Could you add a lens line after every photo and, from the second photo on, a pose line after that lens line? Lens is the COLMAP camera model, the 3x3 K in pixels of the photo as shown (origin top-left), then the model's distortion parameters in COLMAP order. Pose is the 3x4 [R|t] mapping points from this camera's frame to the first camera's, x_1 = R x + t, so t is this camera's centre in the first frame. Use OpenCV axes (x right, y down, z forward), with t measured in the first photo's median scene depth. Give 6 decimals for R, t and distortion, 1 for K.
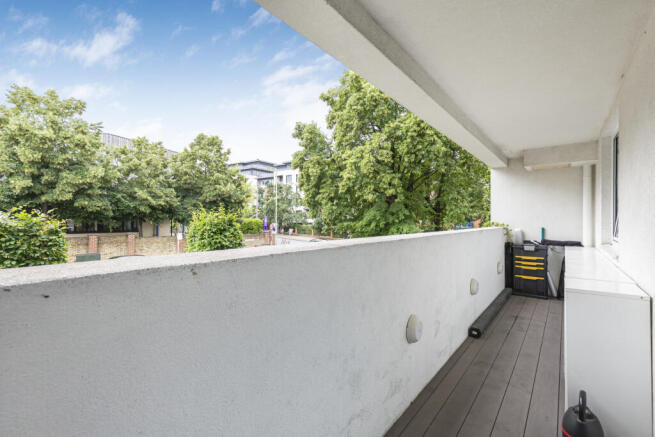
lens RADIAL K [[297.2, 0, 330.8], [0, 297.2, 219.2], [0, 0, 1]] dist [-0.002644, -0.000422]
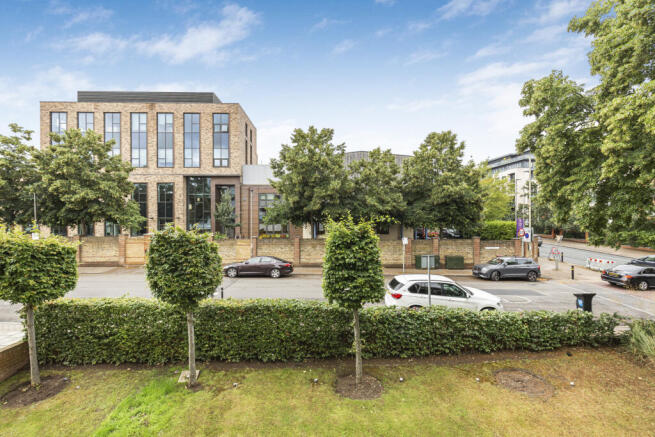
lens RADIAL K [[297.2, 0, 330.8], [0, 297.2, 219.2], [0, 0, 1]] dist [-0.002644, -0.000422]
pose [[0.635298, -0.012069, -0.772173, 0.120716], [0.009969, 0.999923, -0.007427, -0.012776], [0.772203, -0.002979, 0.635369, 0.222538]]
